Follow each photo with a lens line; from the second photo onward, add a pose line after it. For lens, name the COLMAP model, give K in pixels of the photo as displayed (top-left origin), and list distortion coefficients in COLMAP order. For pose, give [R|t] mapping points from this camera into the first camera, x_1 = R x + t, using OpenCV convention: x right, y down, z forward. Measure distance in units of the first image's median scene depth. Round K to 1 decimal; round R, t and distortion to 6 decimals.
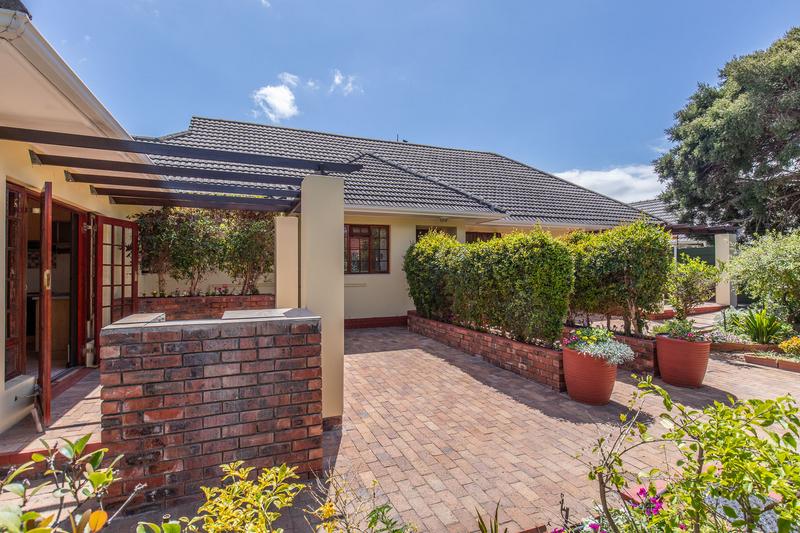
lens RADIAL K [[399.0, 0, 401.1], [0, 399.0, 264.8], [0, 0, 1]] dist [-0.001872, -0.000653]
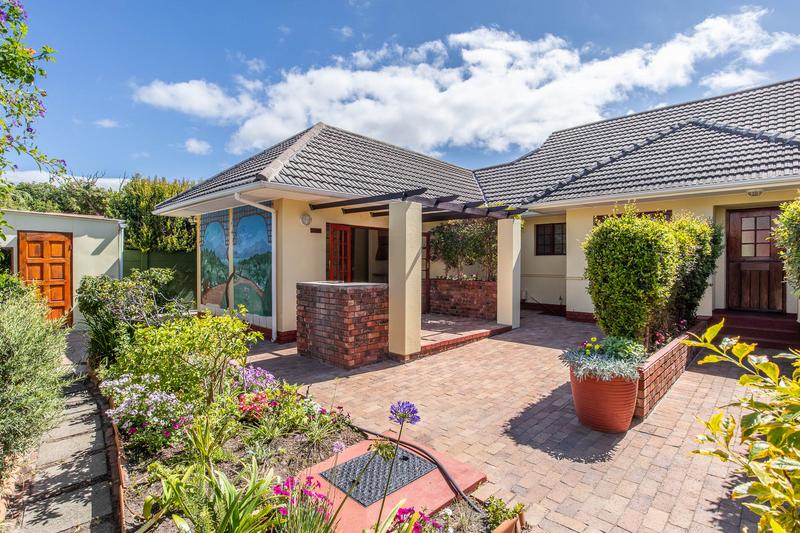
lens RADIAL K [[399.0, 0, 398.8], [0, 399.0, 264.4], [0, 0, 1]] dist [-0.001872, -0.000653]
pose [[0.400027, 0.009781, -0.916451, 1.239271], [0.002640, 0.999927, 0.011825, 0.007196], [0.916499, -0.007150, 0.399972, 0.360316]]
